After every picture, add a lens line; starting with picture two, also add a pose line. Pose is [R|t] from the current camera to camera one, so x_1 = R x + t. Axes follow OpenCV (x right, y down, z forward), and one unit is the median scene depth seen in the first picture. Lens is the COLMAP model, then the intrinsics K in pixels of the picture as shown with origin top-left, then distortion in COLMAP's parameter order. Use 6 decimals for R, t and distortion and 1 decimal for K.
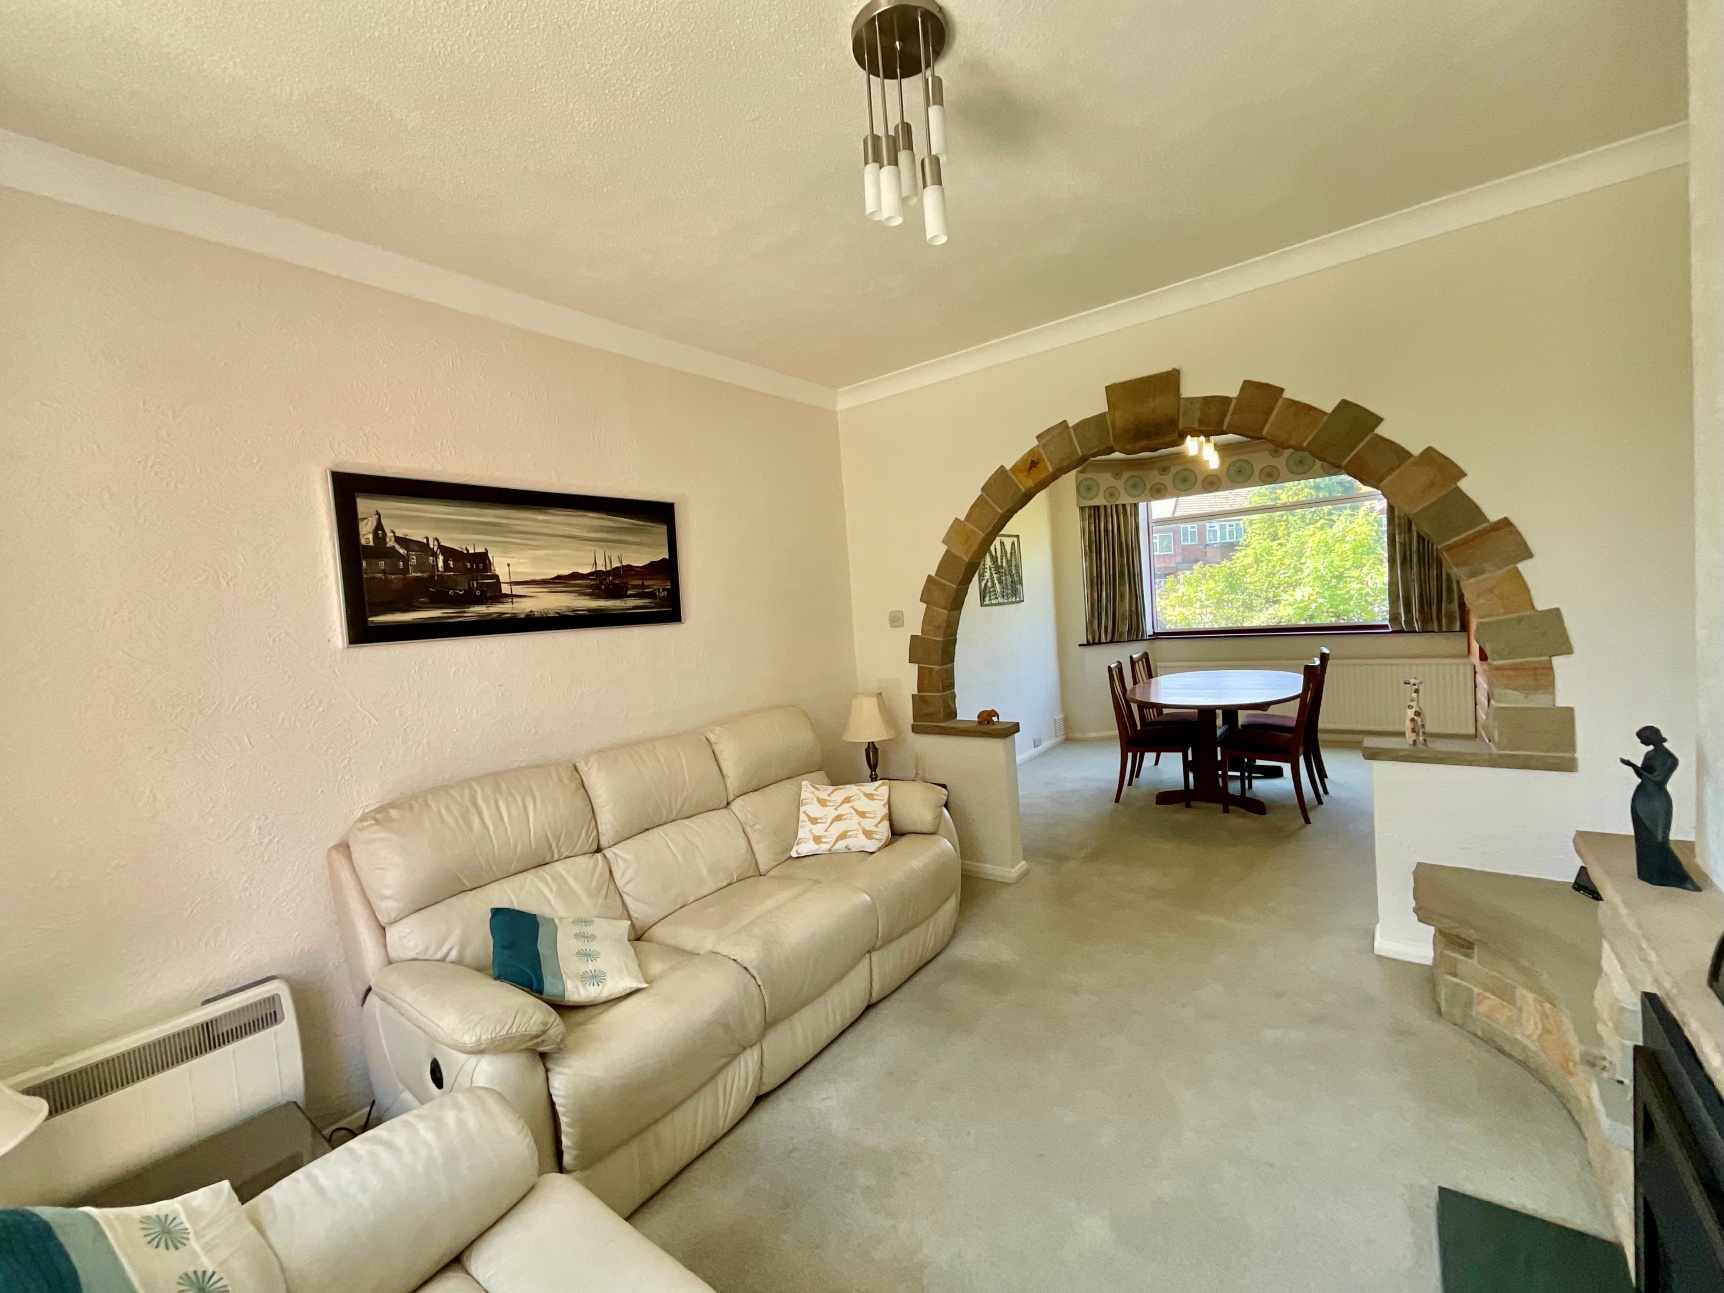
lens RADIAL K [[712.8, 0, 841.3], [0, 712.8, 648.0], [0, 0, 1]] dist [-0.002078, 0.000484]
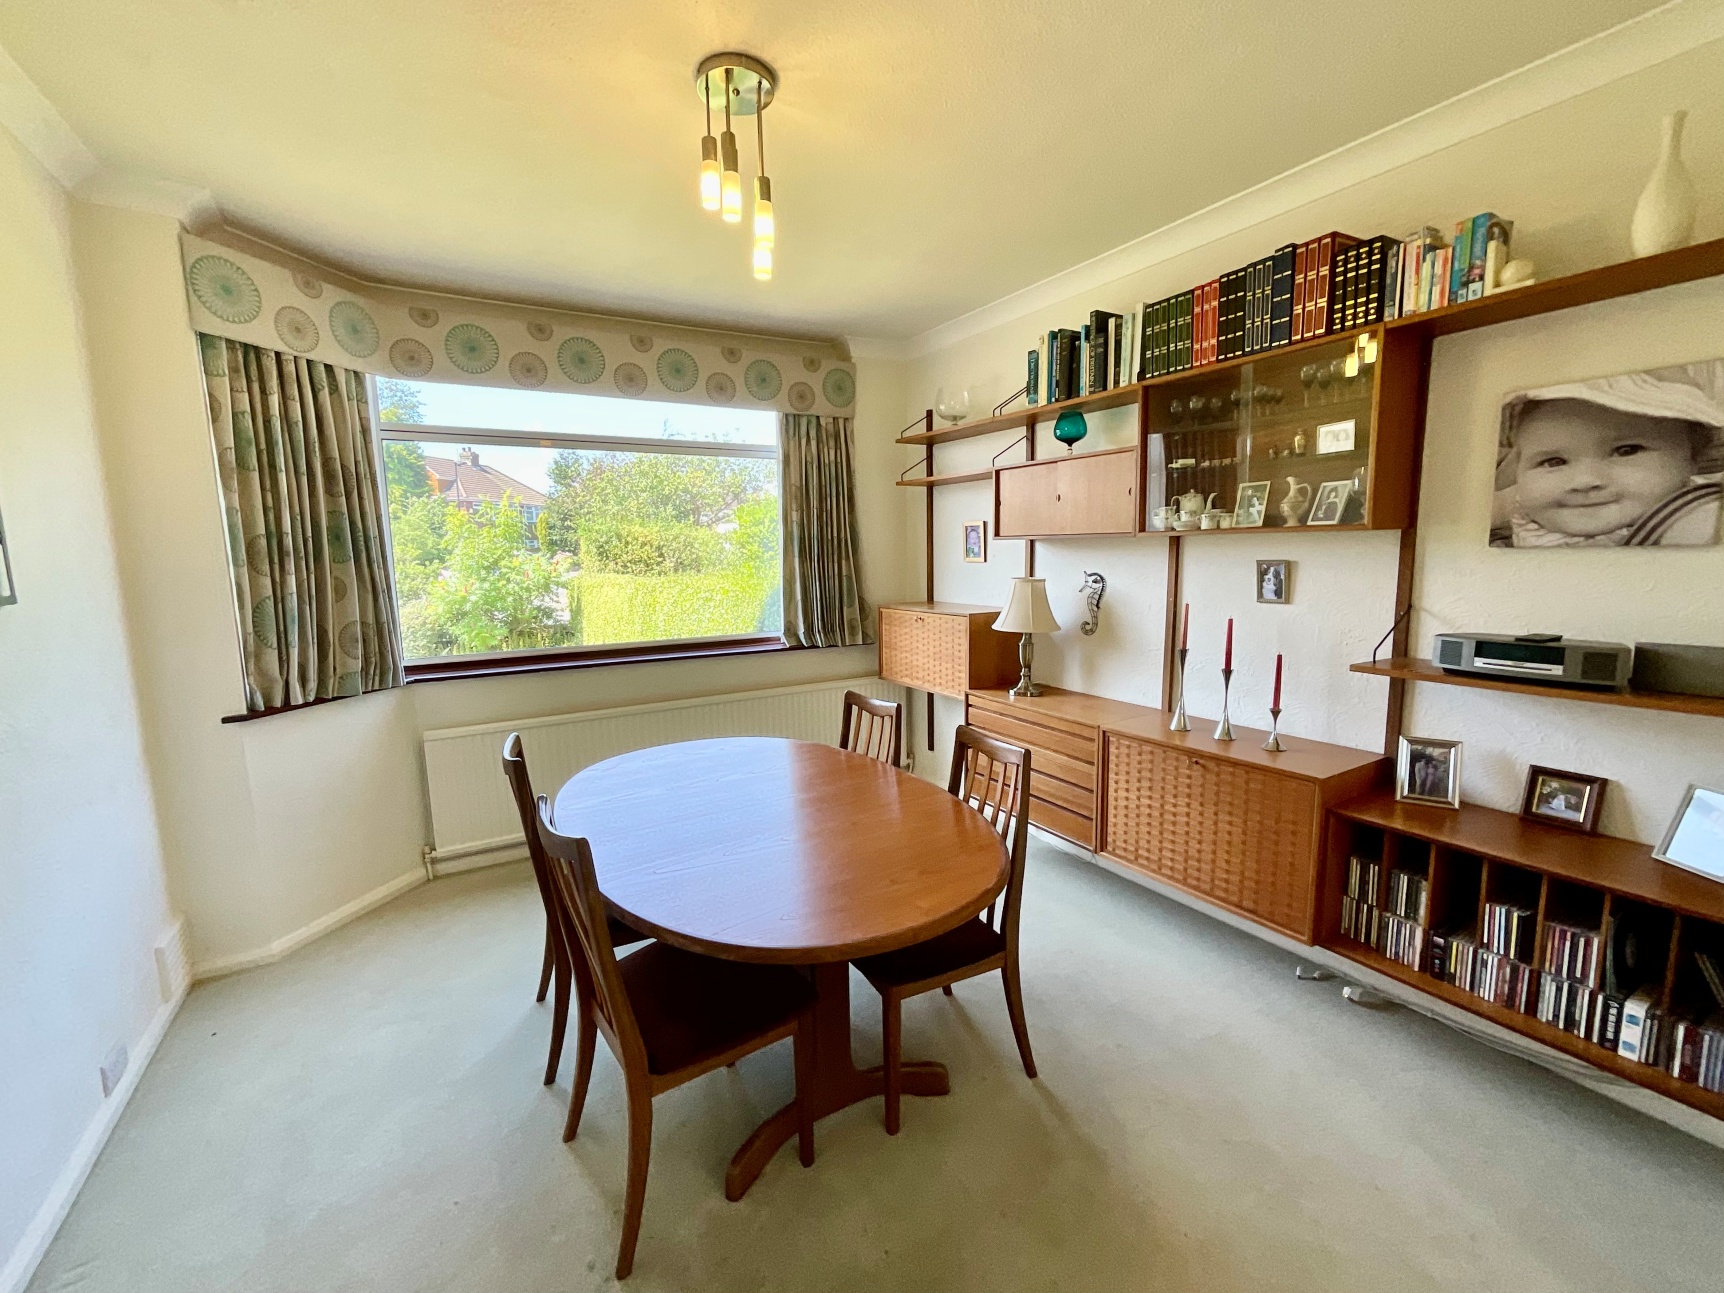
lens RADIAL K [[723.3, 0, 862.0], [0, 723.3, 646.5], [0, 0, 1]] dist [0.004549, 0.000662]
pose [[0.354703, -0.054016, 0.933418, 0.184231], [0.045329, 0.998149, 0.040537, -0.073626], [-0.933880, 0.027932, 0.356495, 0.986020]]
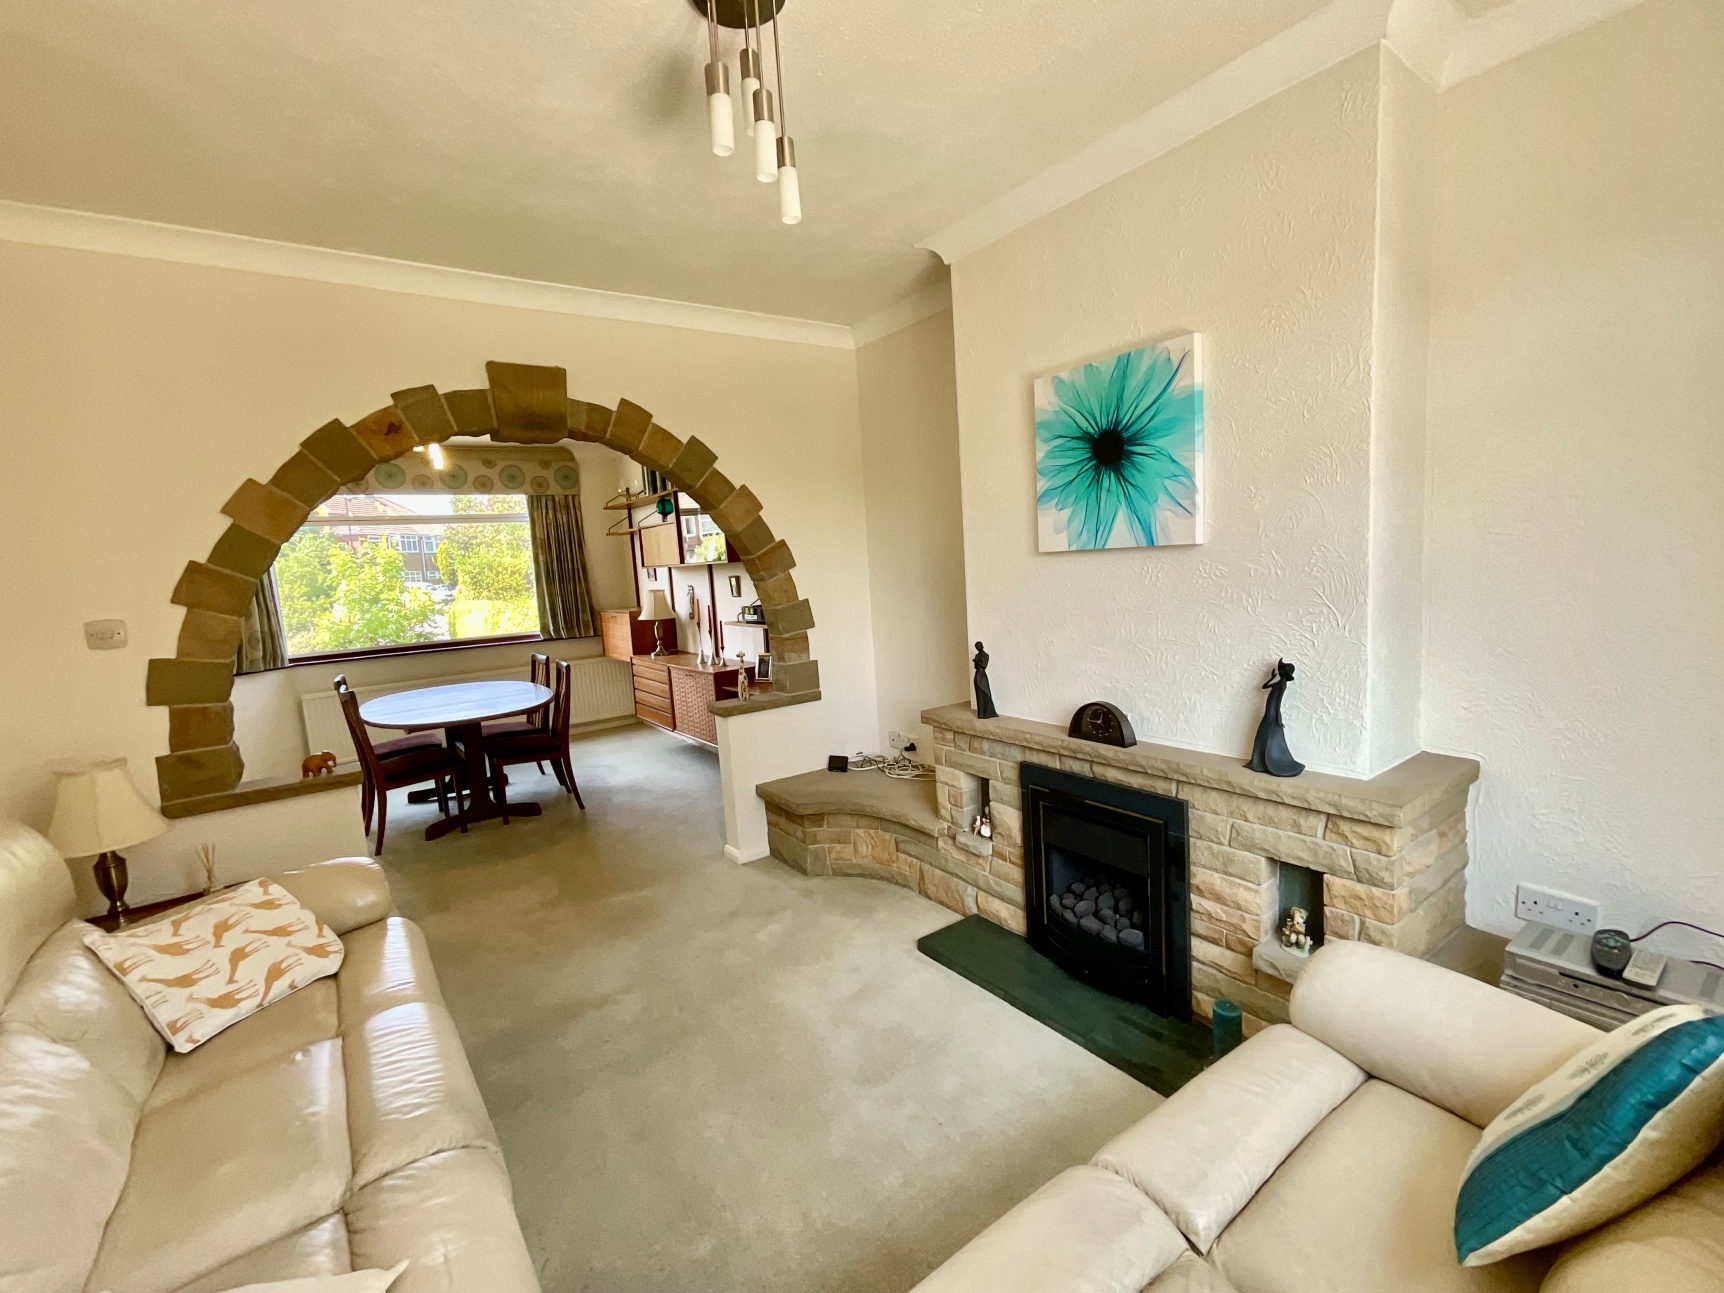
lens RADIAL K [[767.1, 0, 867.2], [0, 767.1, 649.5], [0, 0, 1]] dist [0.004742, 0.000945]
pose [[0.284436, -0.051624, 0.957304, -0.362205], [0.096115, 0.995054, 0.025102, 0.015883], [-0.953865, 0.084871, 0.287991, 0.234763]]
